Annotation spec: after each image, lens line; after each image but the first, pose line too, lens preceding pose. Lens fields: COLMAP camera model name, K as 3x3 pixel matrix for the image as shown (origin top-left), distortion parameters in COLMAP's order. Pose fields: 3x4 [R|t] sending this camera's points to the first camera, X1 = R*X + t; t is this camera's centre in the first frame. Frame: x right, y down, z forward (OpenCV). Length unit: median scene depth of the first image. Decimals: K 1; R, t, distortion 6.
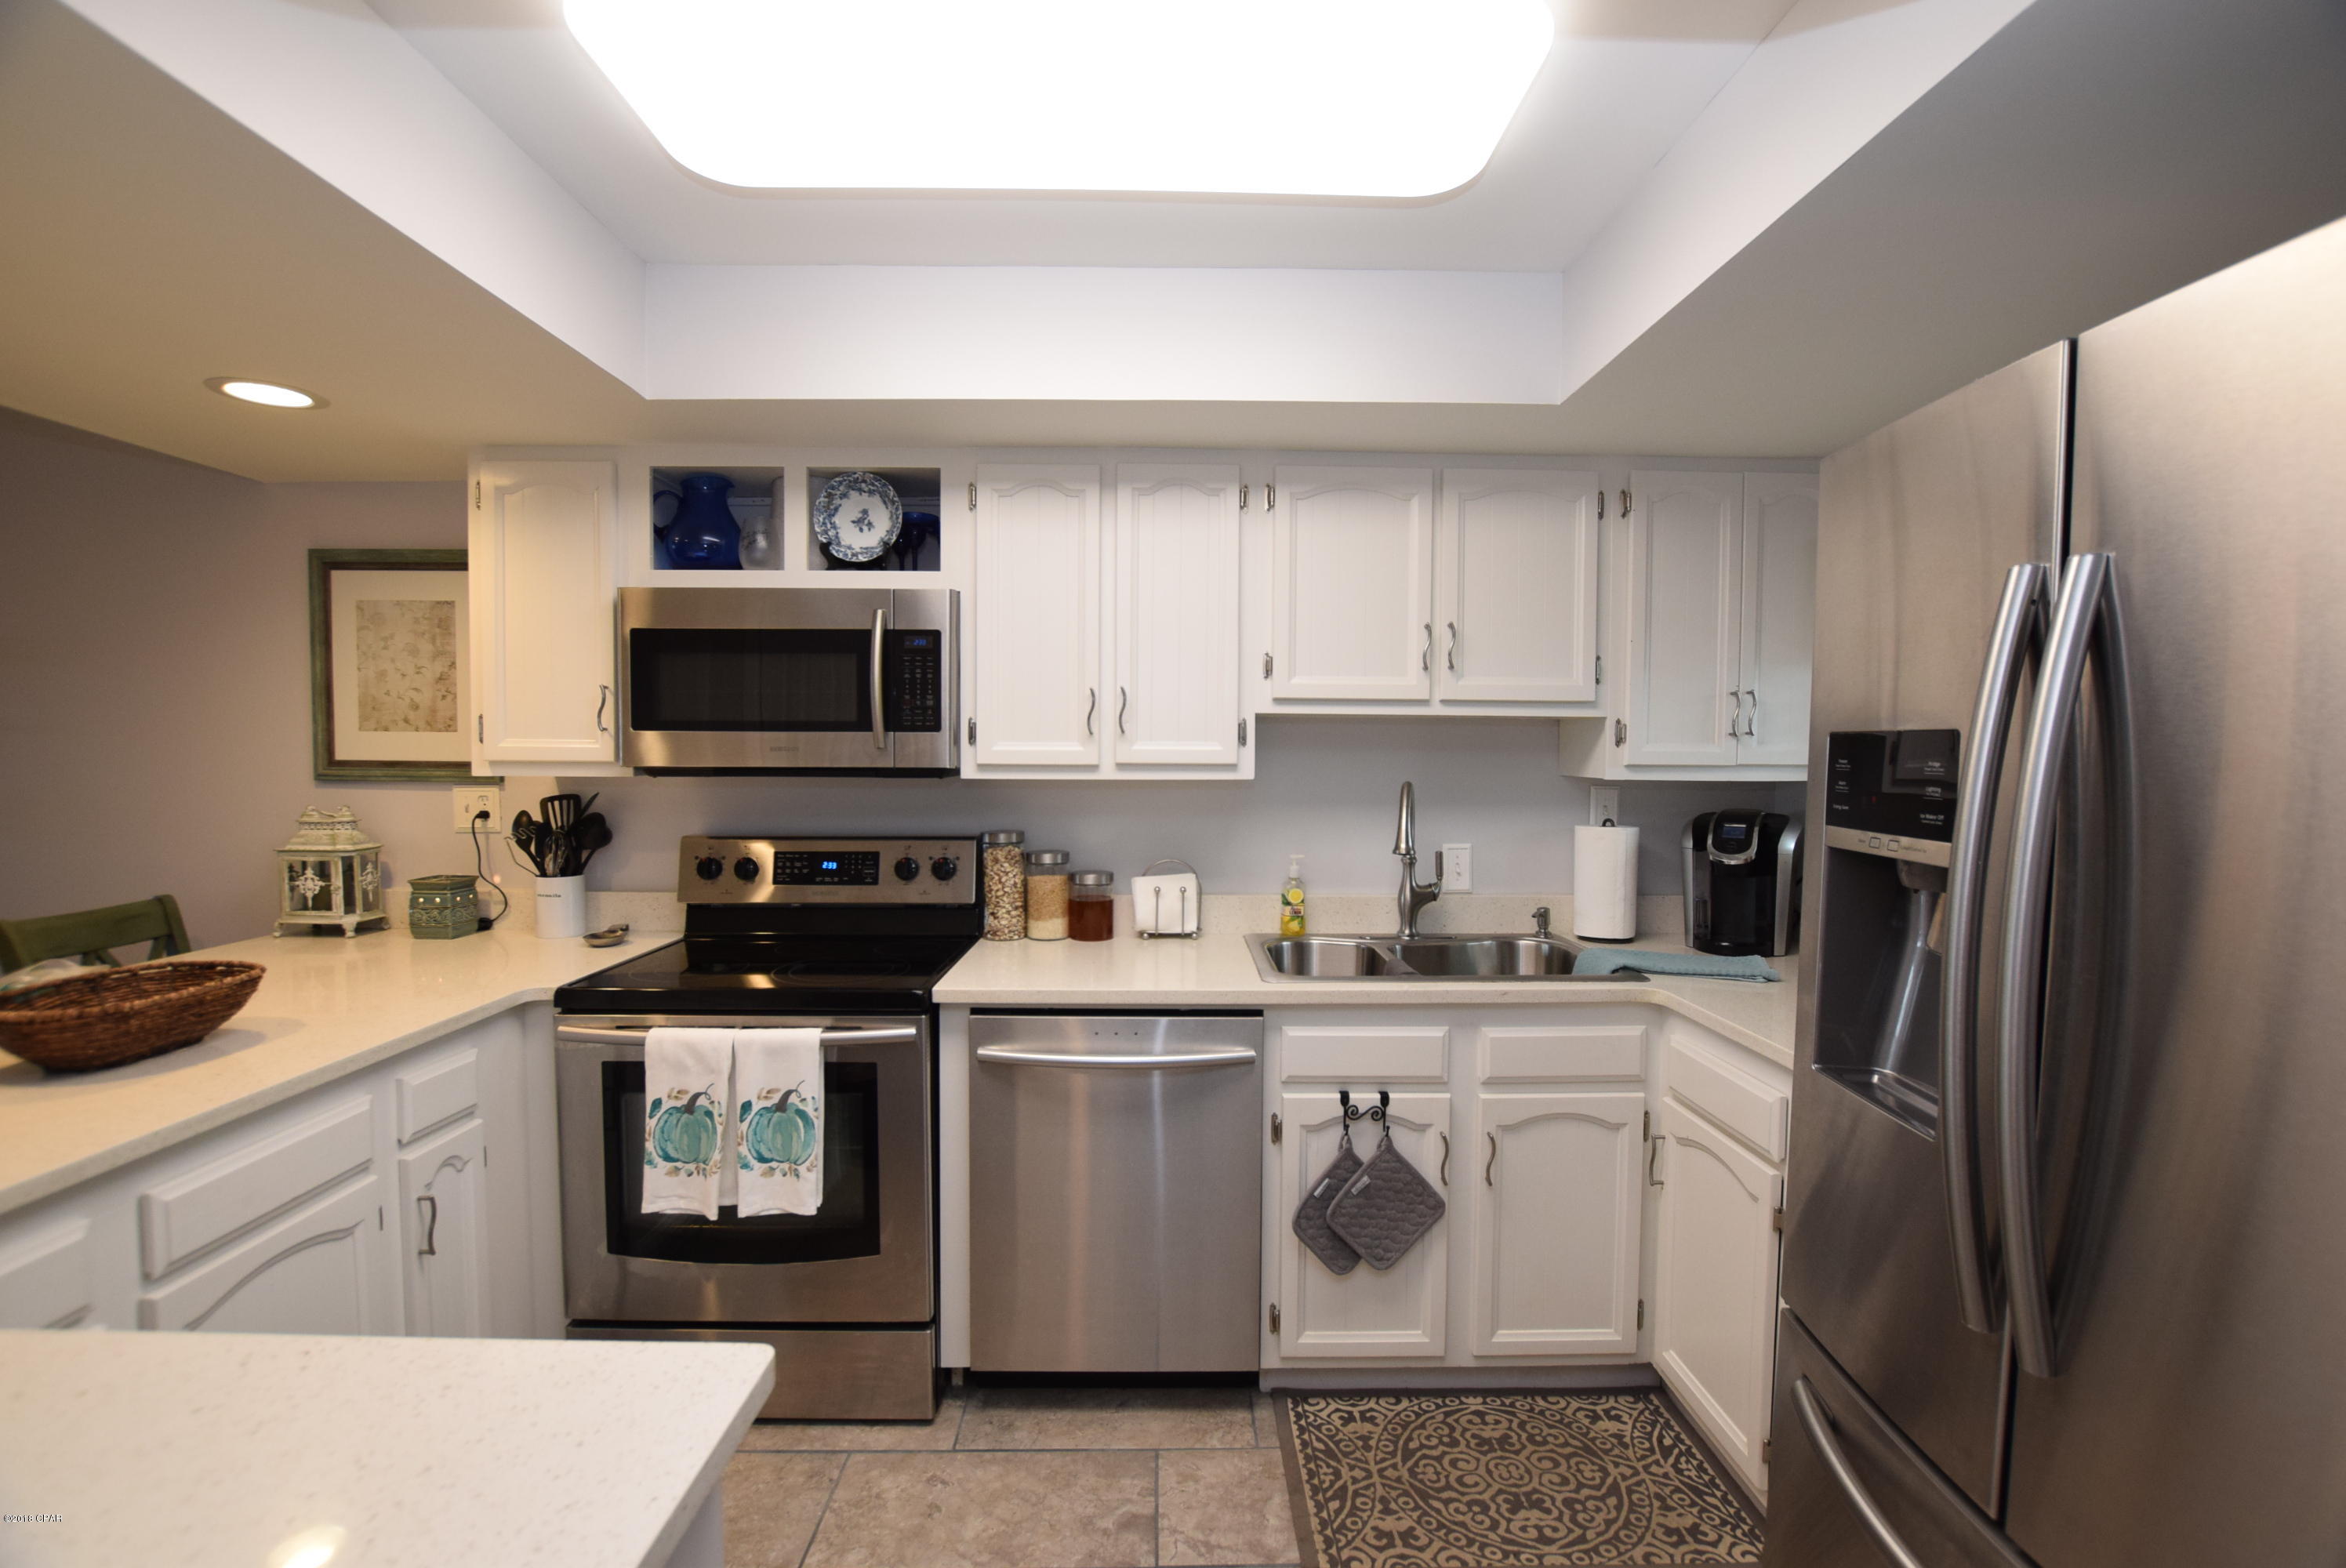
lens RADIAL K [[973.2, 0, 1184.9], [0, 973.2, 797.5], [0, 0, 1]] dist [-0.018495, 0.000373]
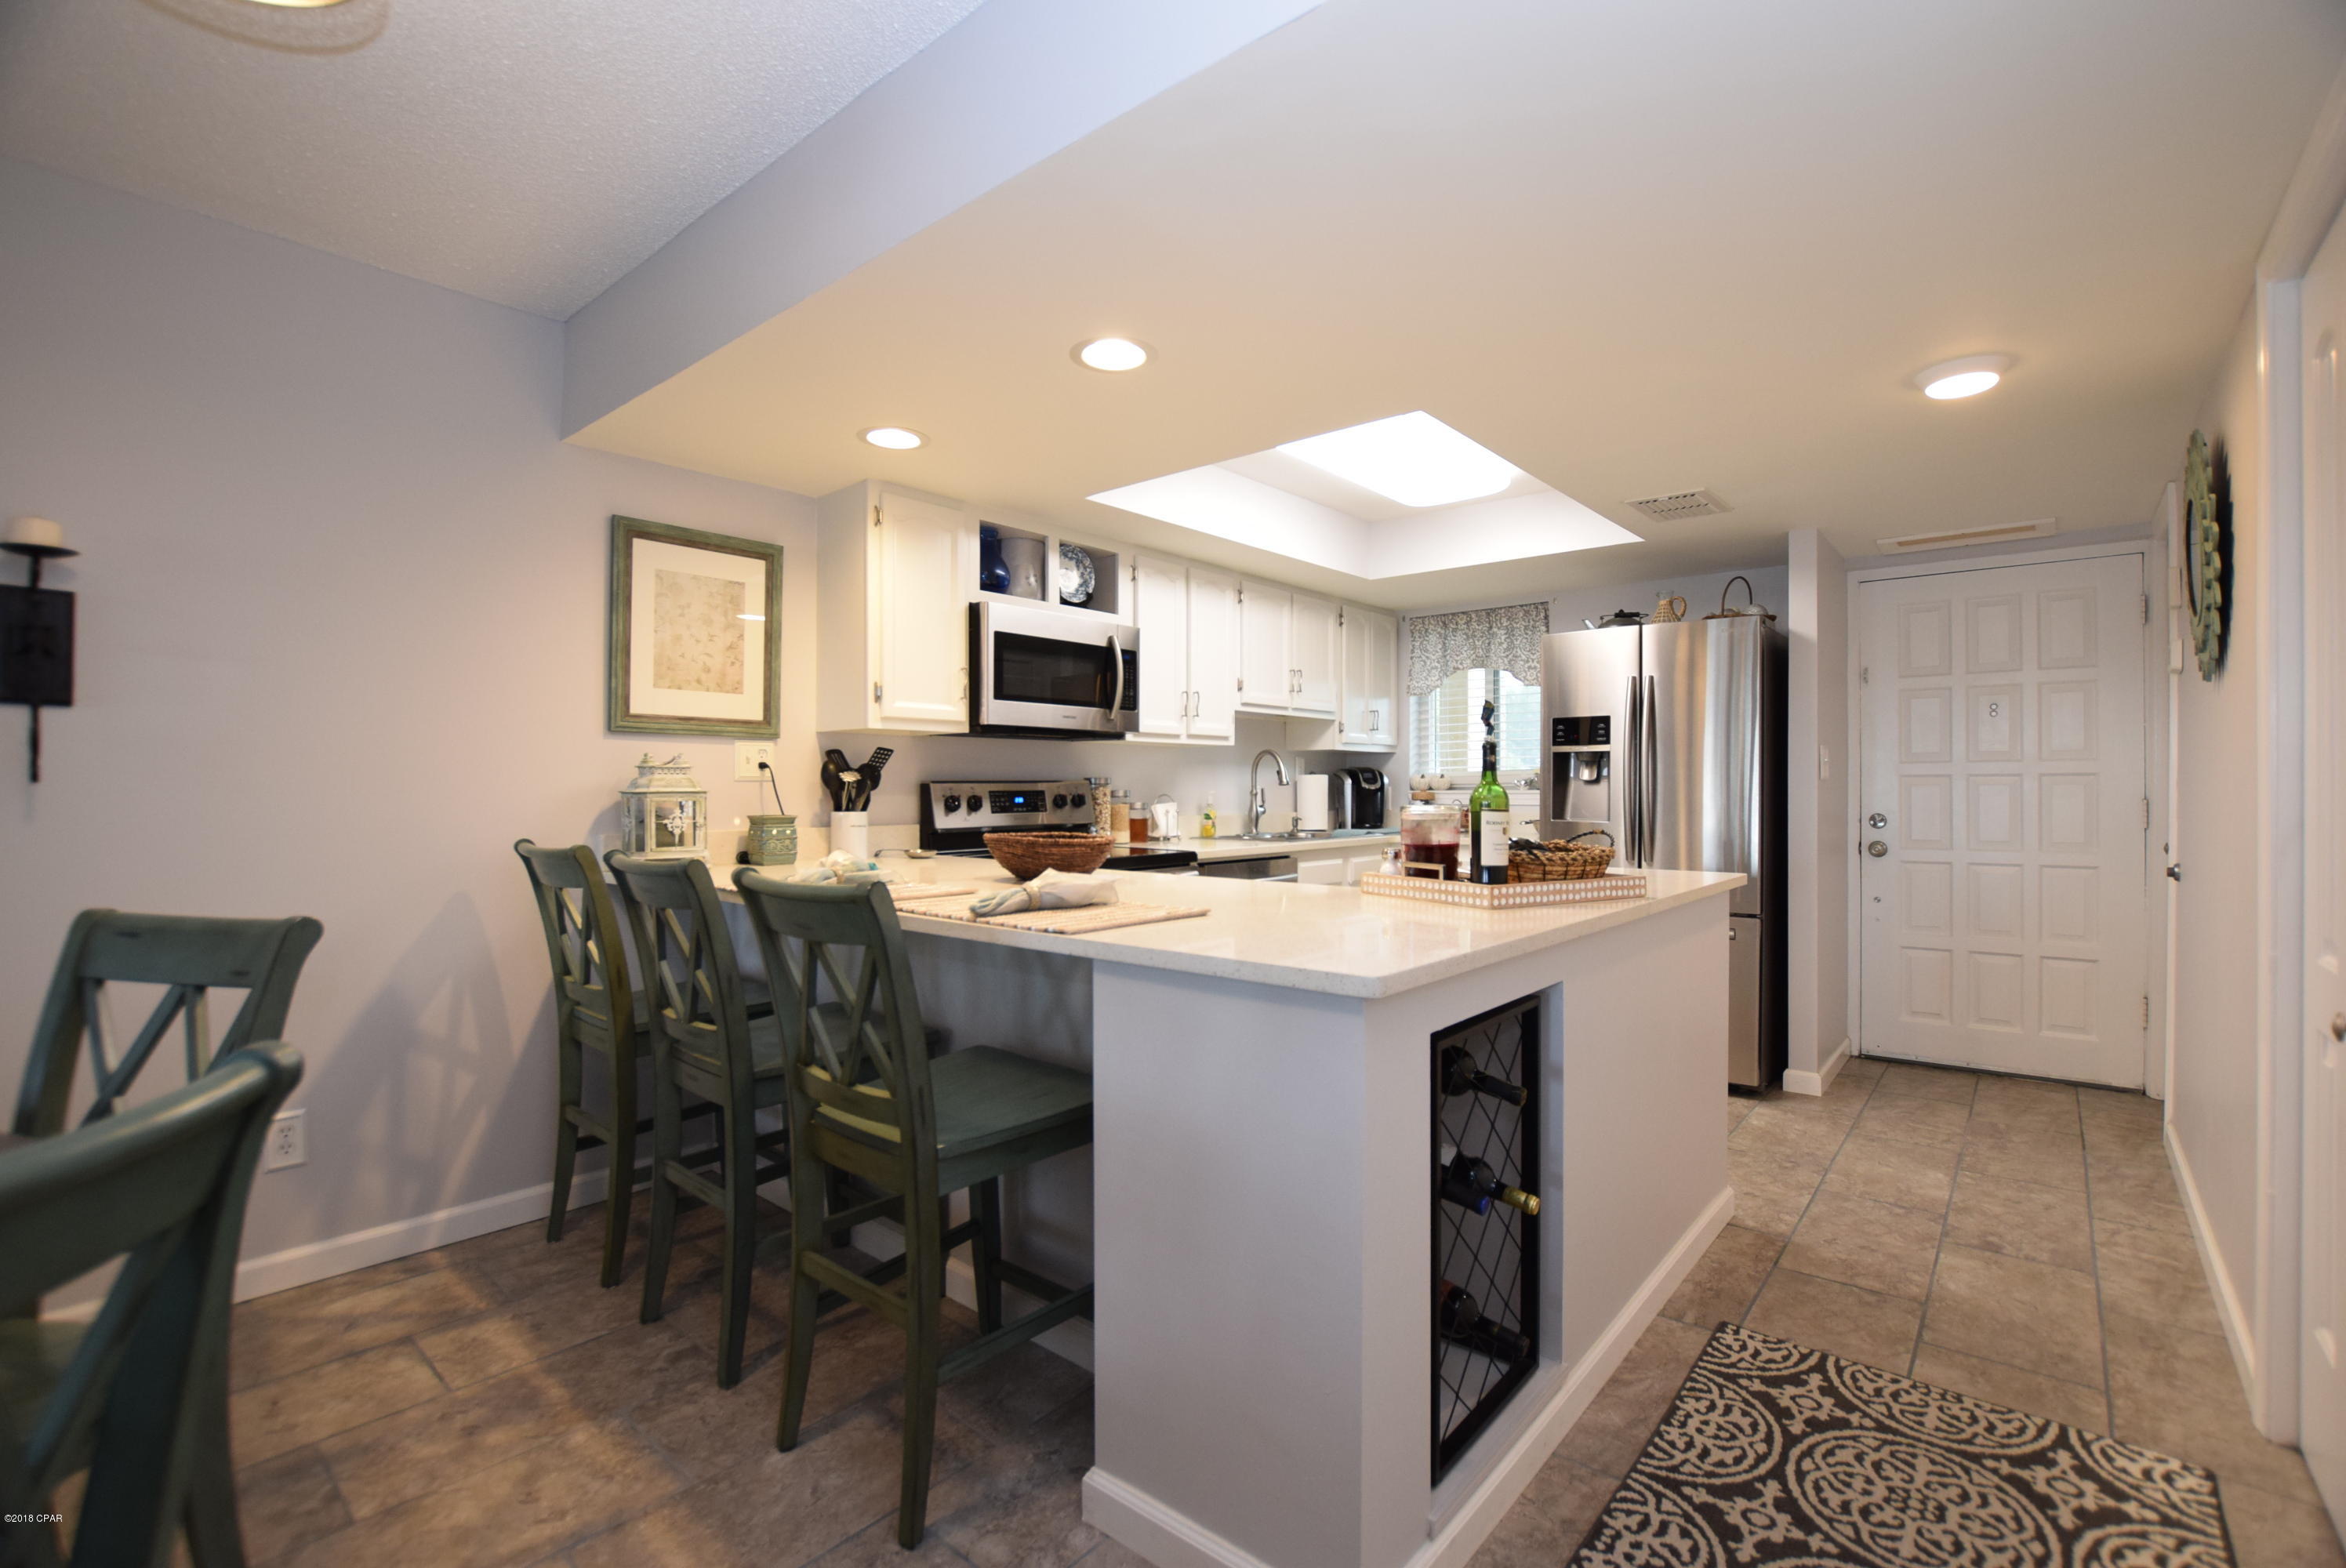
lens RADIAL K [[1039.3, 0, 1179.3], [0, 1039.3, 787.9], [0, 0, 1]] dist [-0.033741, 0.005199]
pose [[0.671619, -0.008045, 0.740853, -1.362571], [0.037809, 0.999010, -0.023427, 0.097311], [-0.739931, 0.043745, 0.671258, -0.230265]]
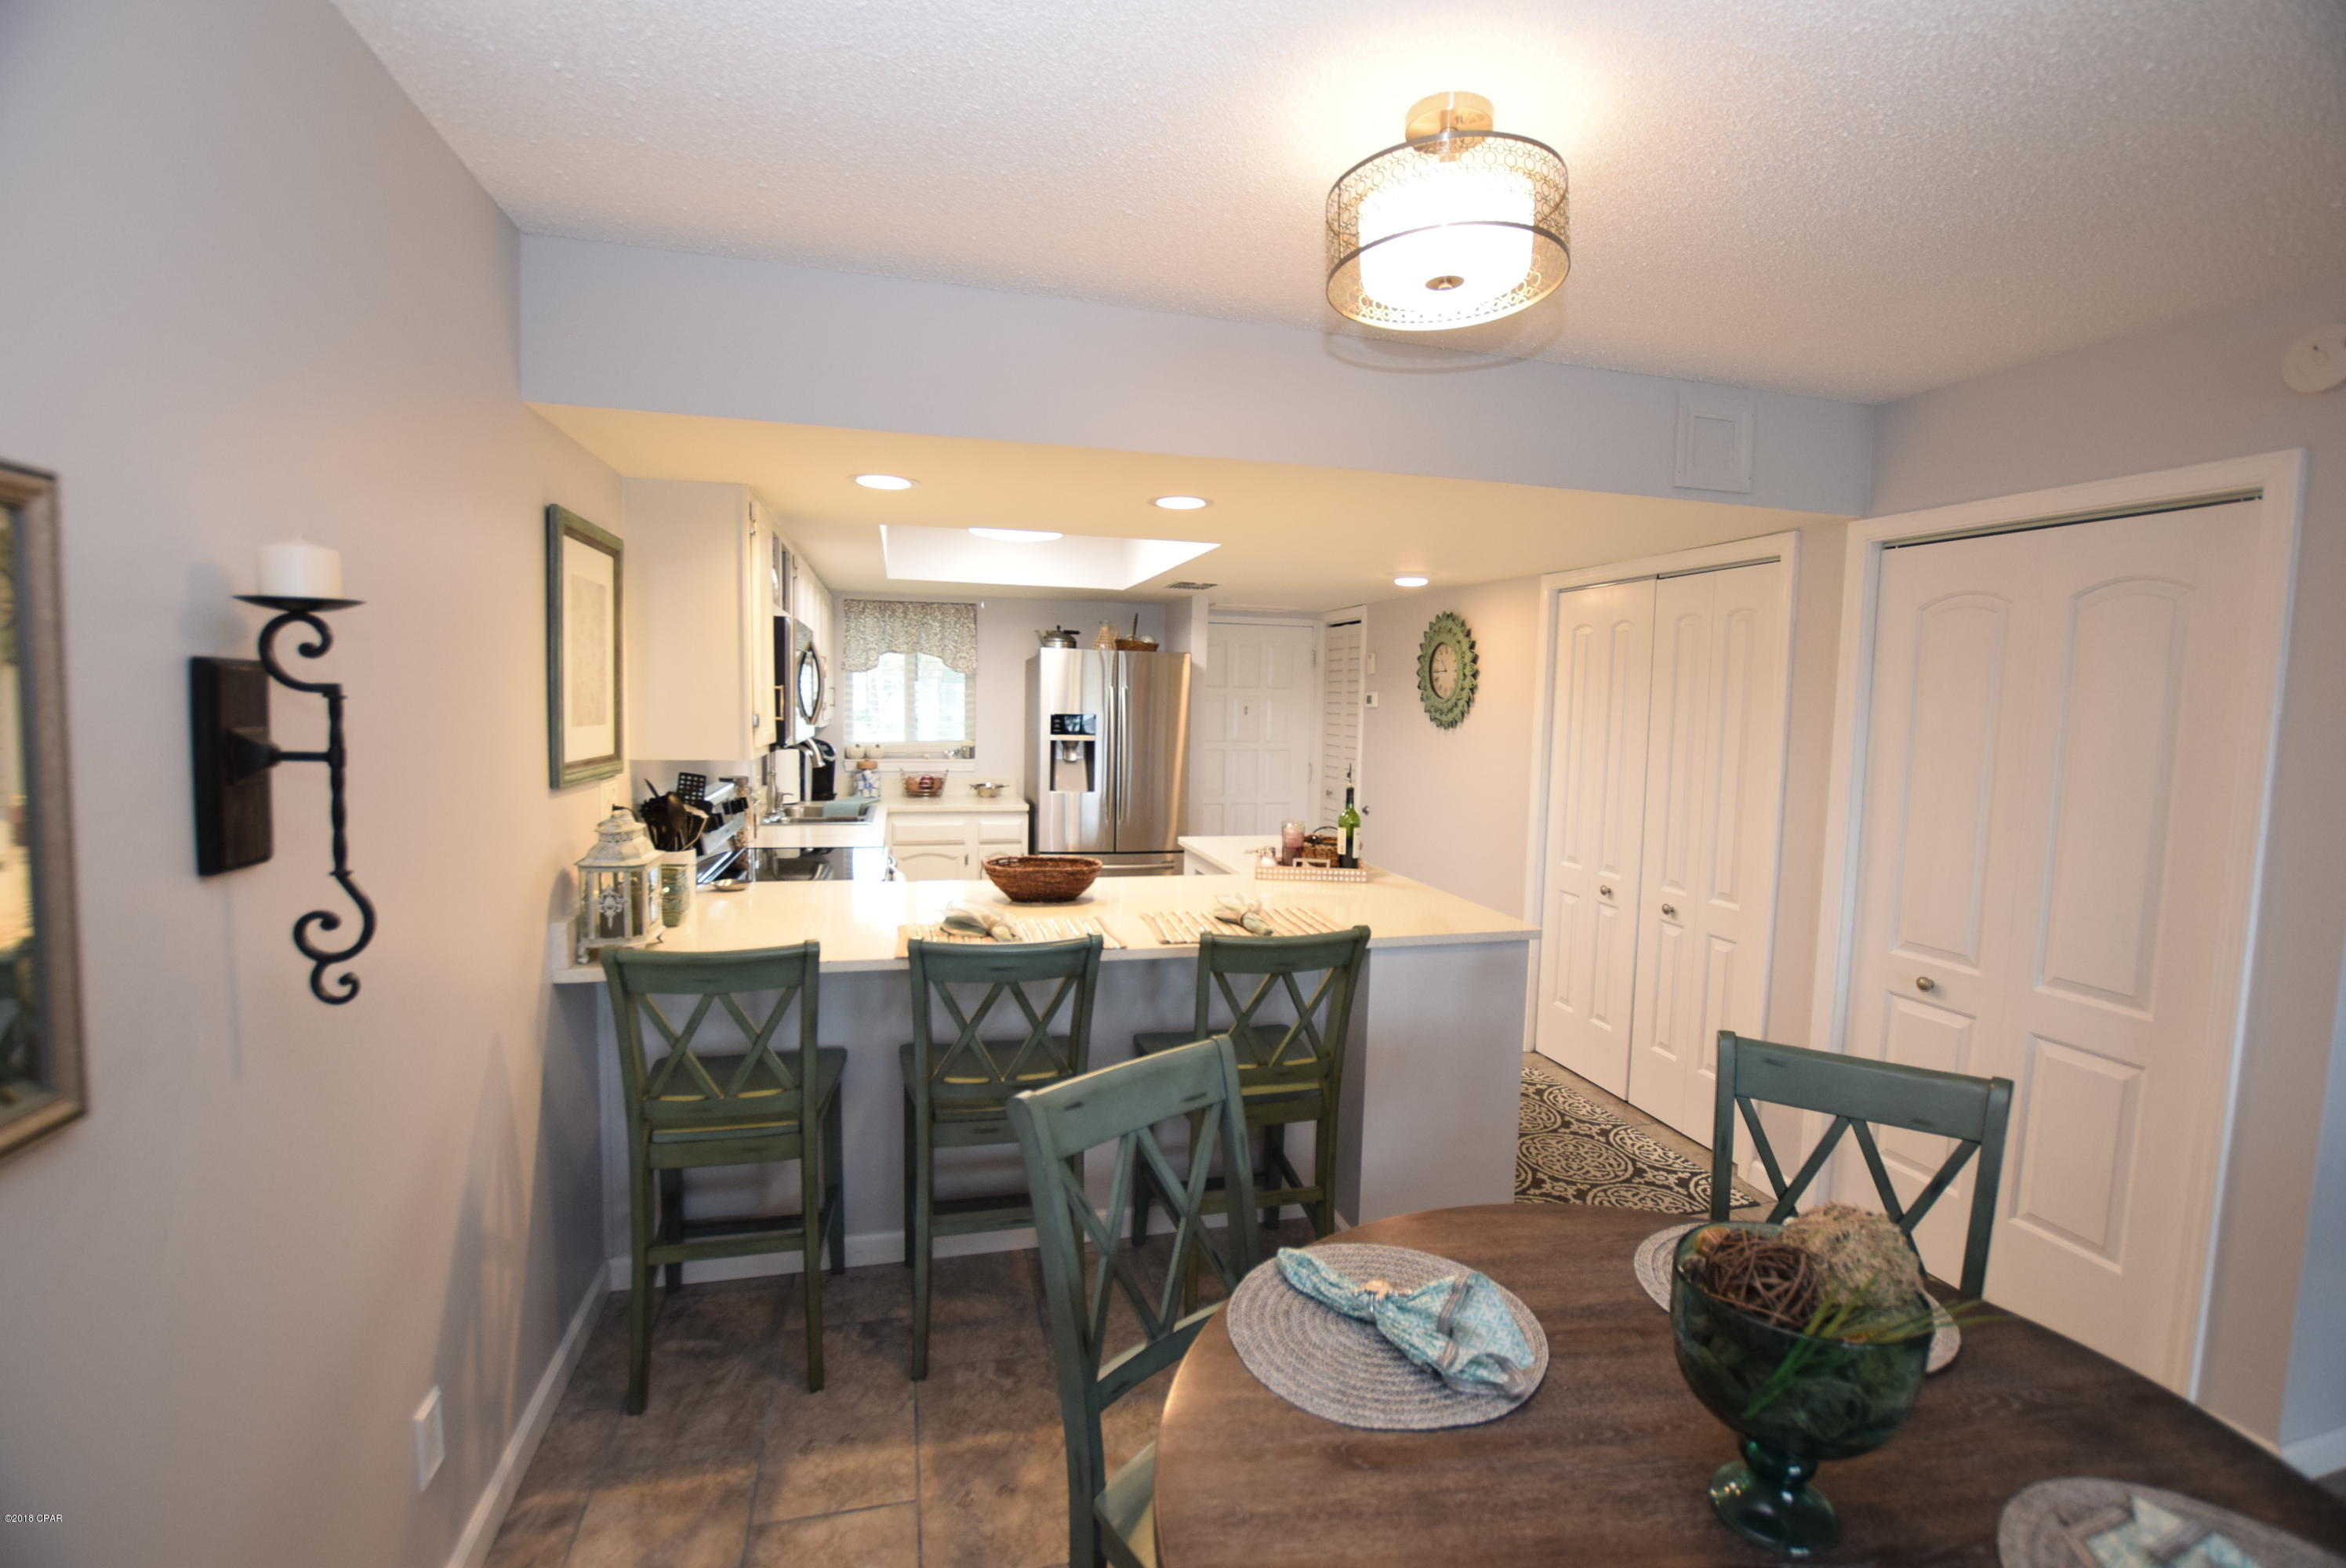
lens RADIAL K [[1039.3, 0, 1184.9], [0, 1039.3, 783.7], [0, 0, 1]] dist [-0.033741, 0.005199]
pose [[-0.233713, -0.092955, 0.967852, -1.929882], [0.018832, 0.994800, 0.100091, -0.102925], [-0.972123, 0.041619, -0.230747, 0.699591]]
